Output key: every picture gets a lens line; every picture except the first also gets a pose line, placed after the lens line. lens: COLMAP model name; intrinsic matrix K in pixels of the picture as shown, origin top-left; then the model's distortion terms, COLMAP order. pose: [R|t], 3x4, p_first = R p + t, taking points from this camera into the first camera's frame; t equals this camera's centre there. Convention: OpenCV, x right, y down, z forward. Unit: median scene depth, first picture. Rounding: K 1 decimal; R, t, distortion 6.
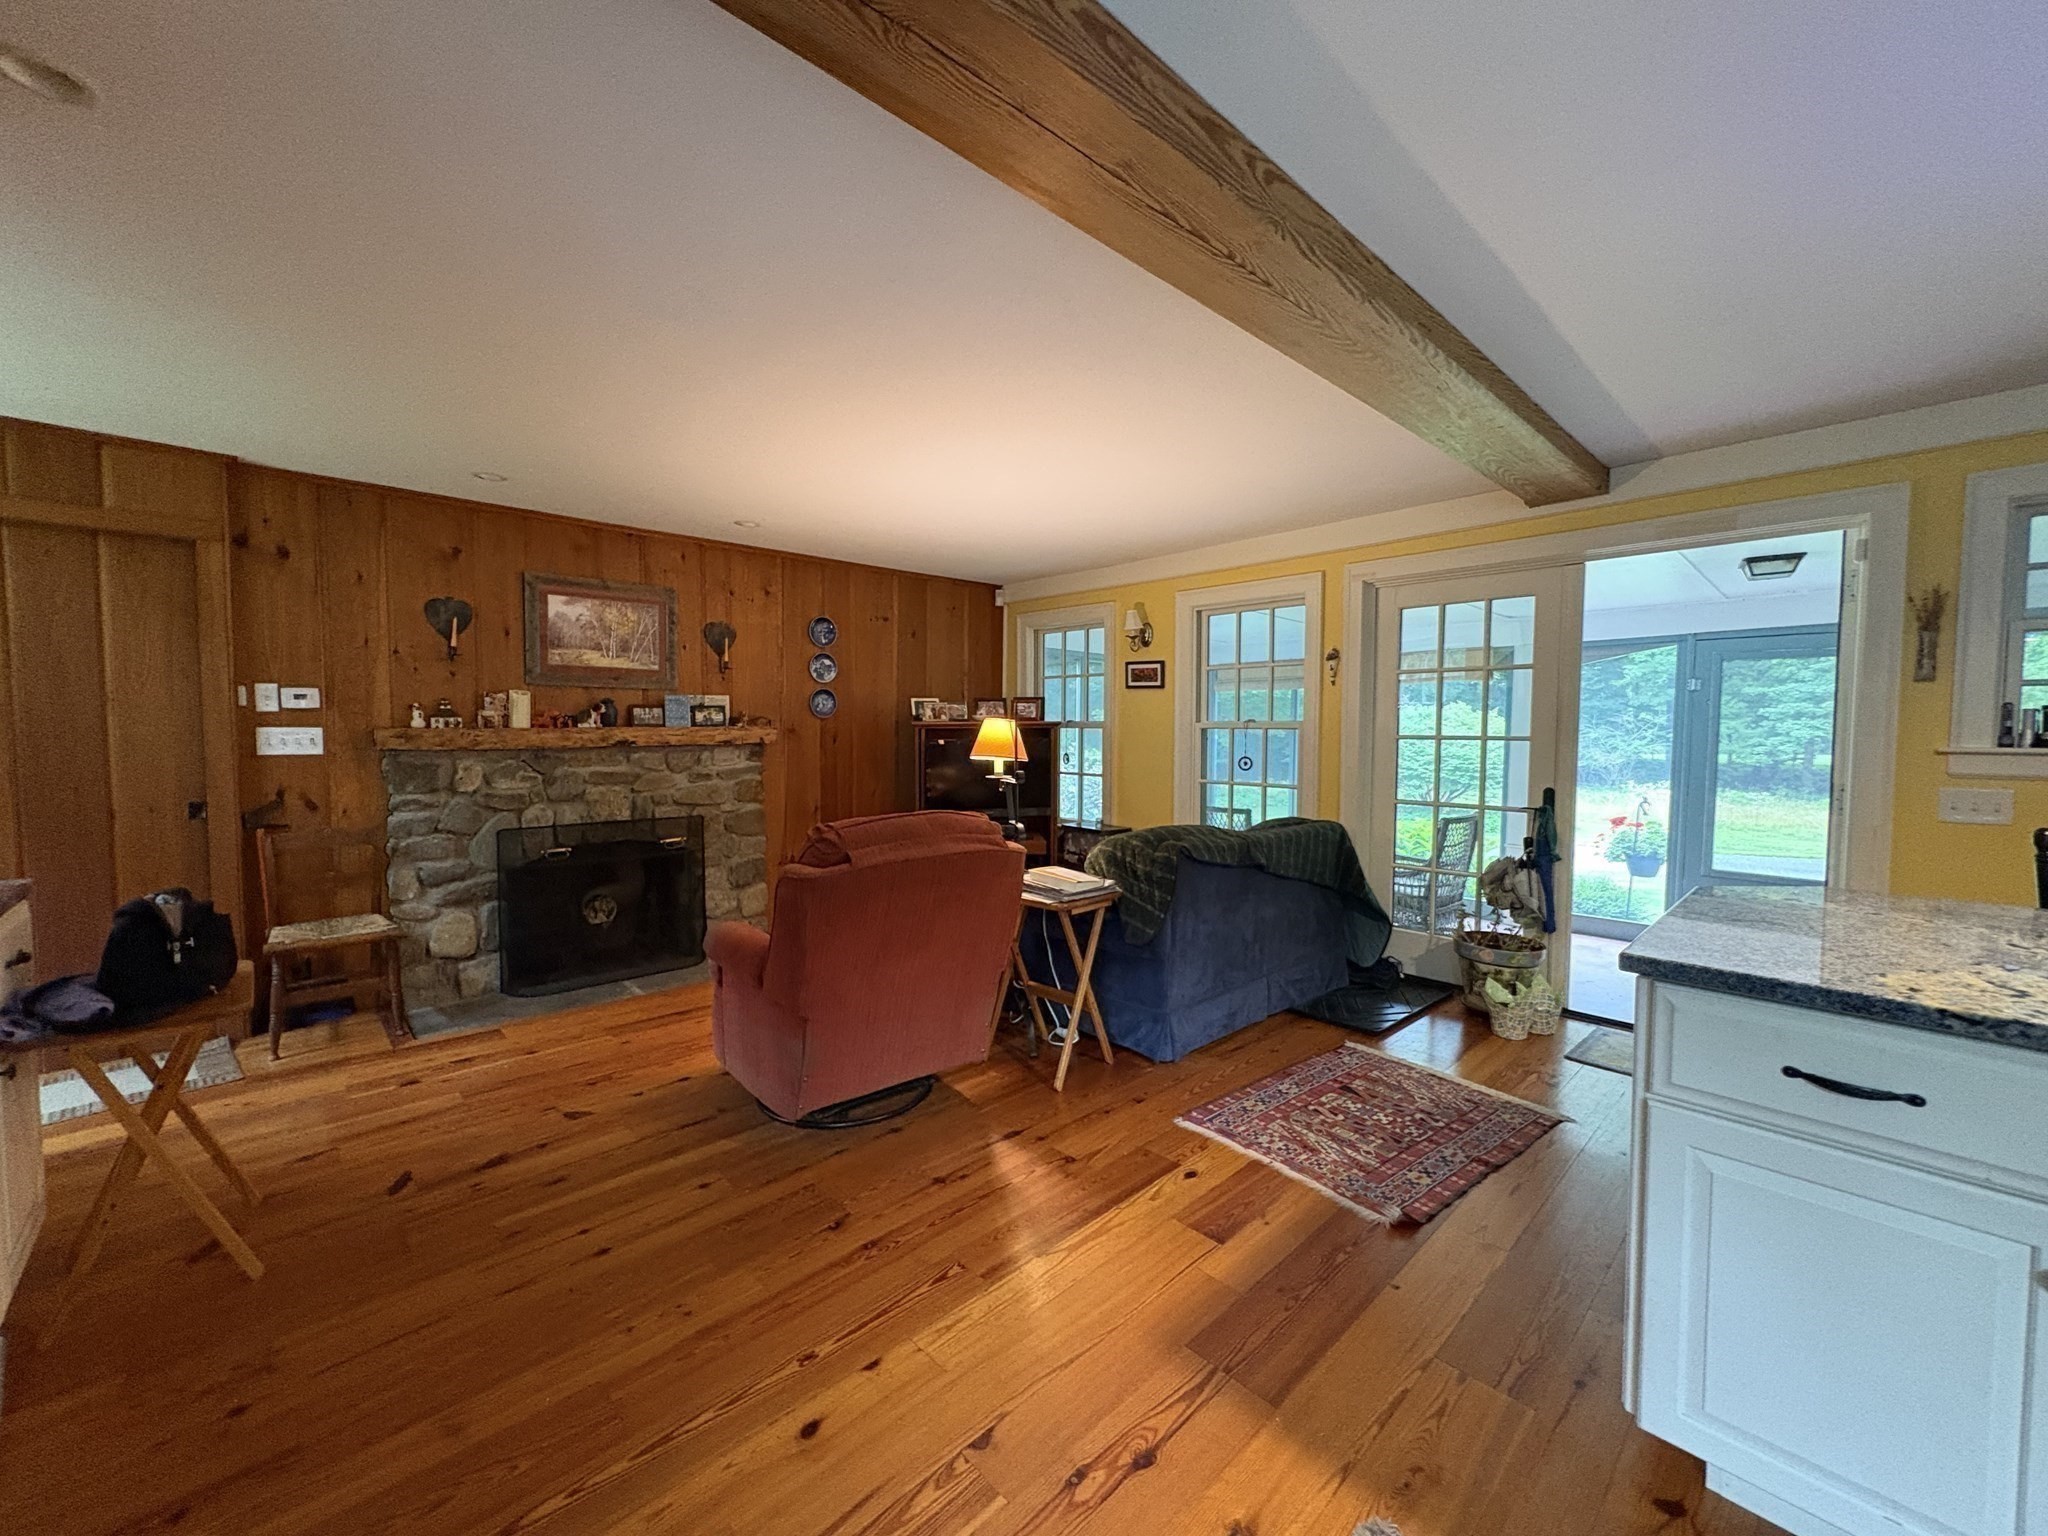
lens RADIAL K [[813.0, 0, 1025.1], [0, 813.0, 771.0], [0, 0, 1]] dist [0.000667, 0.000087]
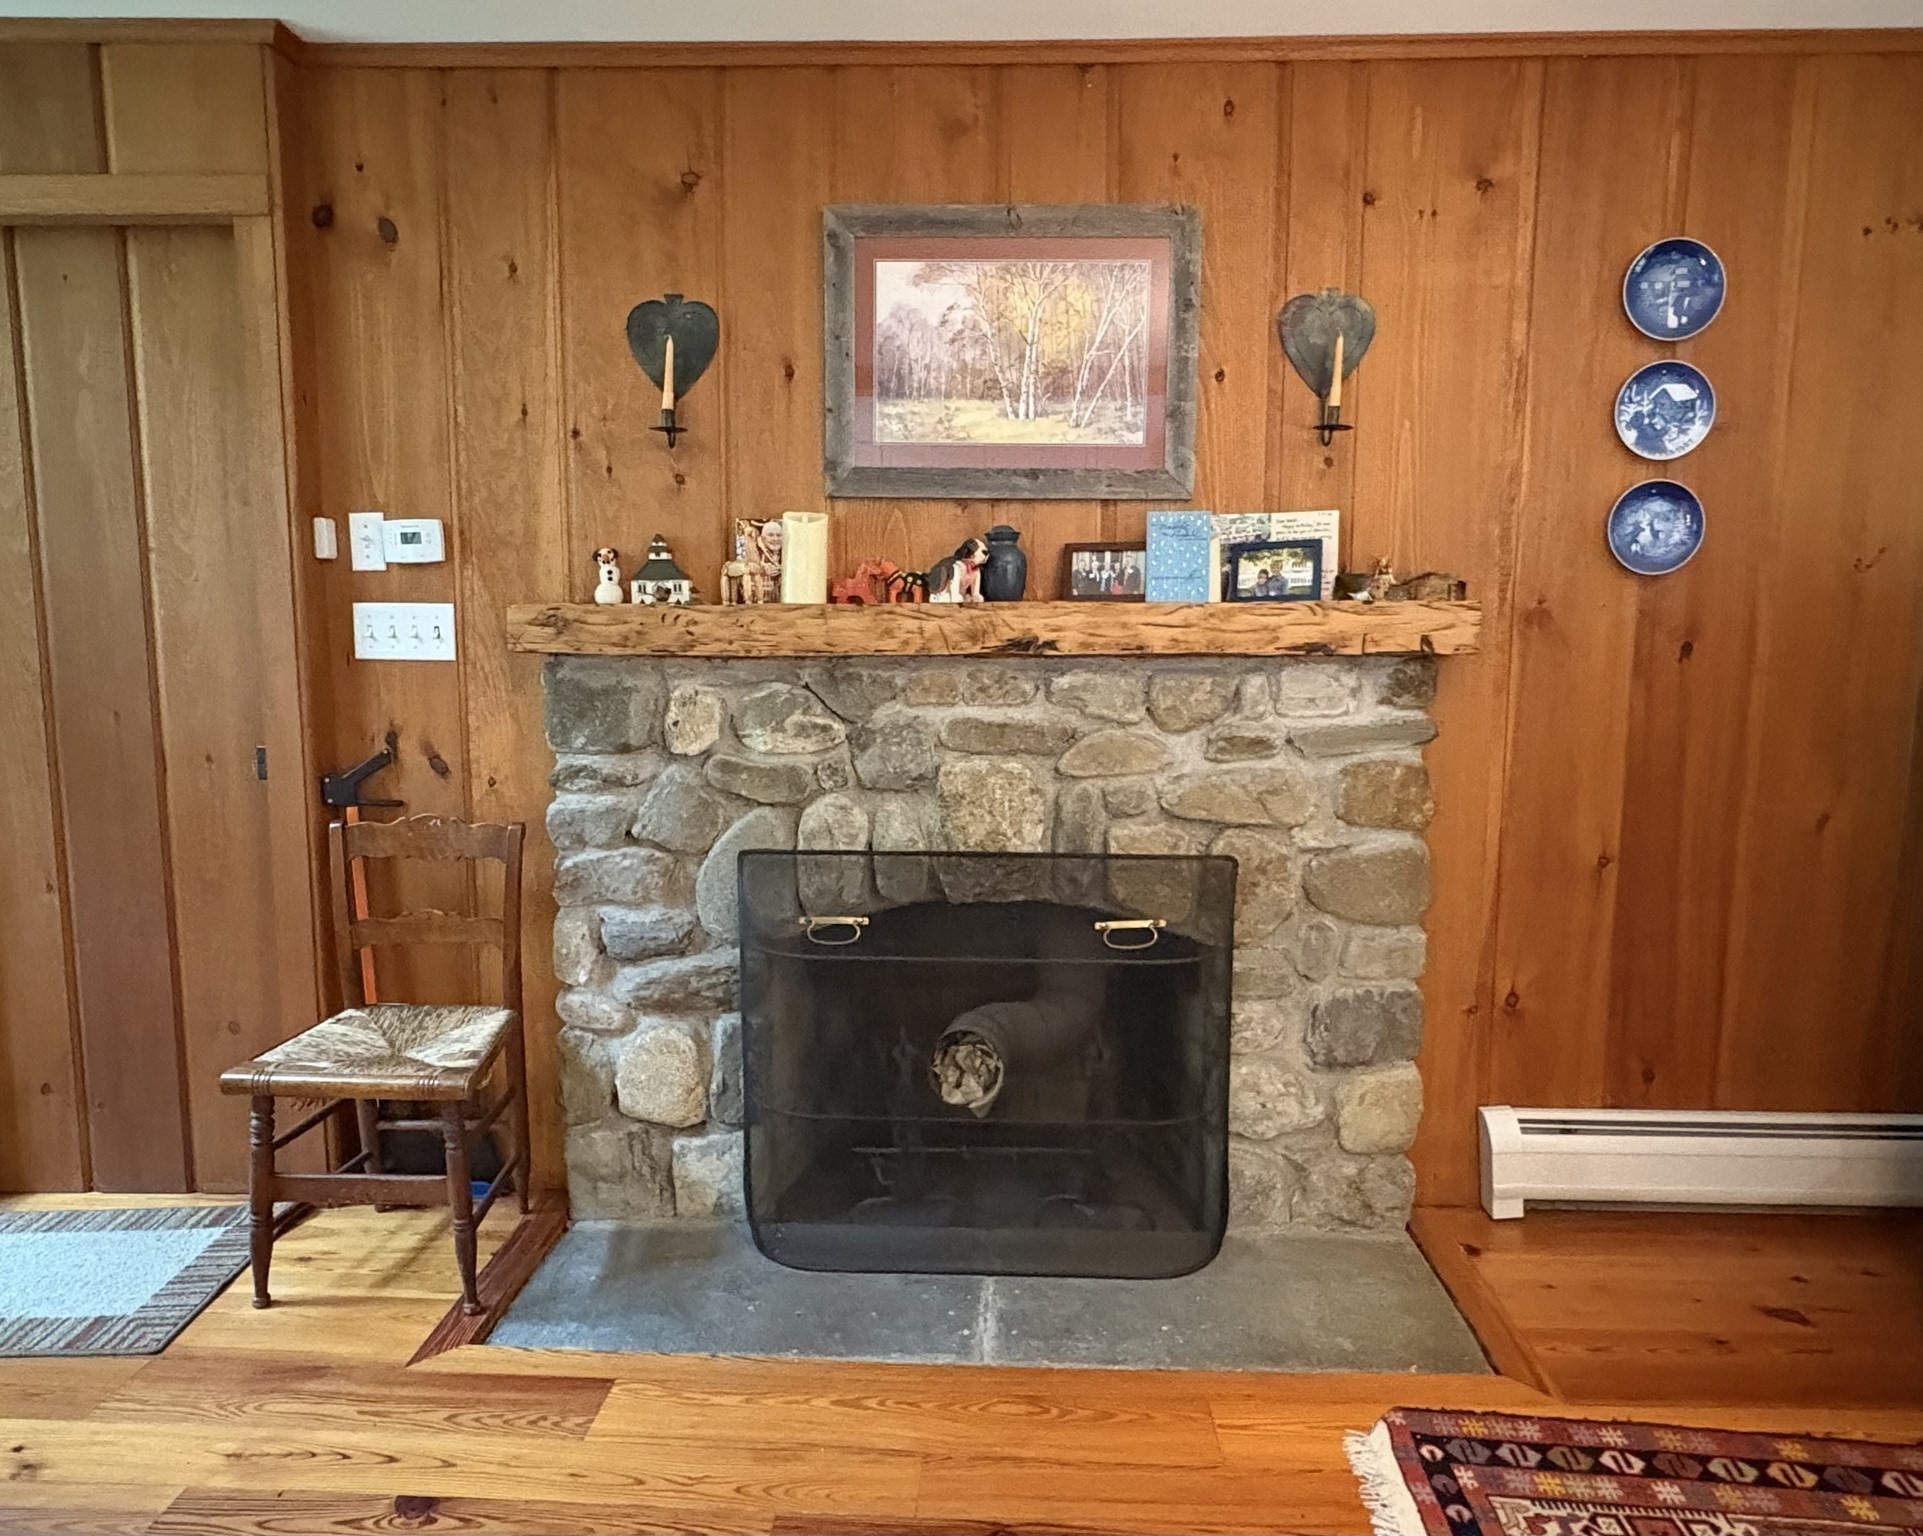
lens RADIAL K [[1187.4, 0, 961.0], [0, 1187.4, 780.9], [0, 0, 1]] dist [-0.002031, 0.003520]
pose [[0.702816, 0.083476, -0.706457, -0.132835], [-0.042201, 0.996235, 0.075733, -0.013039], [0.710119, -0.023413, 0.703693, 0.615064]]
